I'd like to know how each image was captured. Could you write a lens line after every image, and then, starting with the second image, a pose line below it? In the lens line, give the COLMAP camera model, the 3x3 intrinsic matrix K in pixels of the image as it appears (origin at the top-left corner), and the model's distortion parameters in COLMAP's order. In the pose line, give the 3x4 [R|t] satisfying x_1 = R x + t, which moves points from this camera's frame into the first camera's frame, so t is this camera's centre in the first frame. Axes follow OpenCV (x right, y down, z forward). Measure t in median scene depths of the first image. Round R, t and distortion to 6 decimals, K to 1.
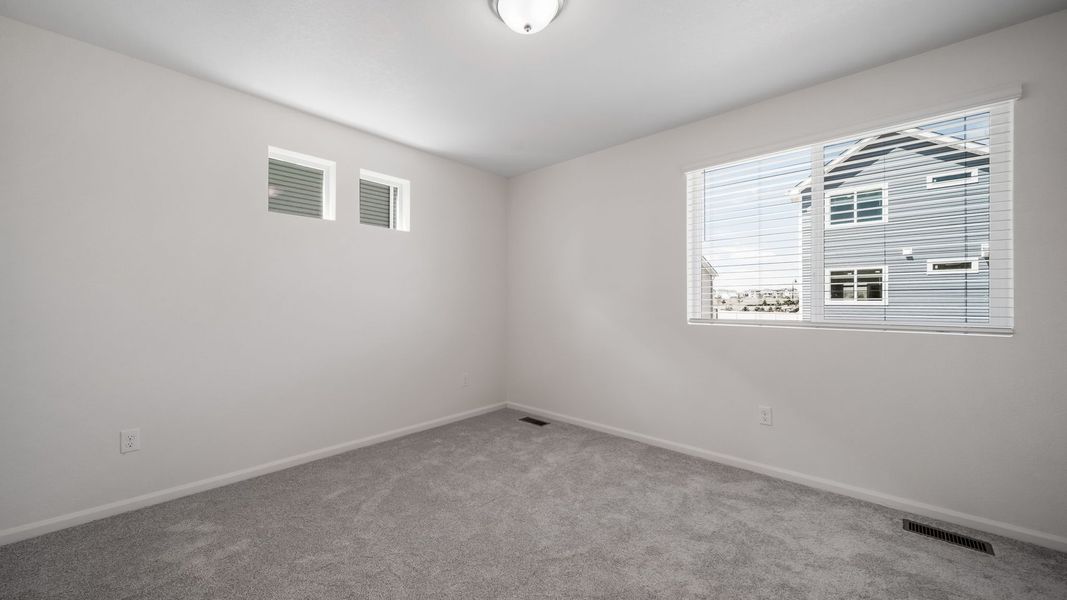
lens RADIAL K [[378.7, 0, 520.2], [0, 378.7, 311.8], [0, 0, 1]] dist [-0.001760, 0.000039]
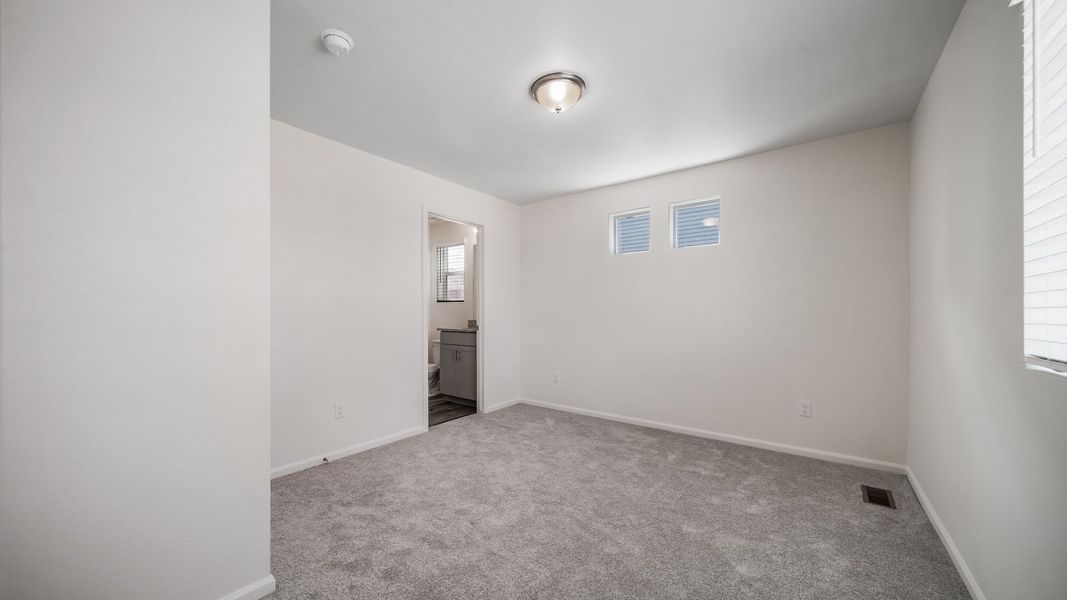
lens RADIAL K [[378.7, 0, 520.2], [0, 378.7, 311.8], [0, 0, 1]] dist [-0.001760, 0.000039]
pose [[0.120530, -0.004122, -0.992701, 0.728866], [-0.031841, 0.999461, -0.008016, 0.003873], [0.992199, 0.032574, 0.120333, 0.374873]]
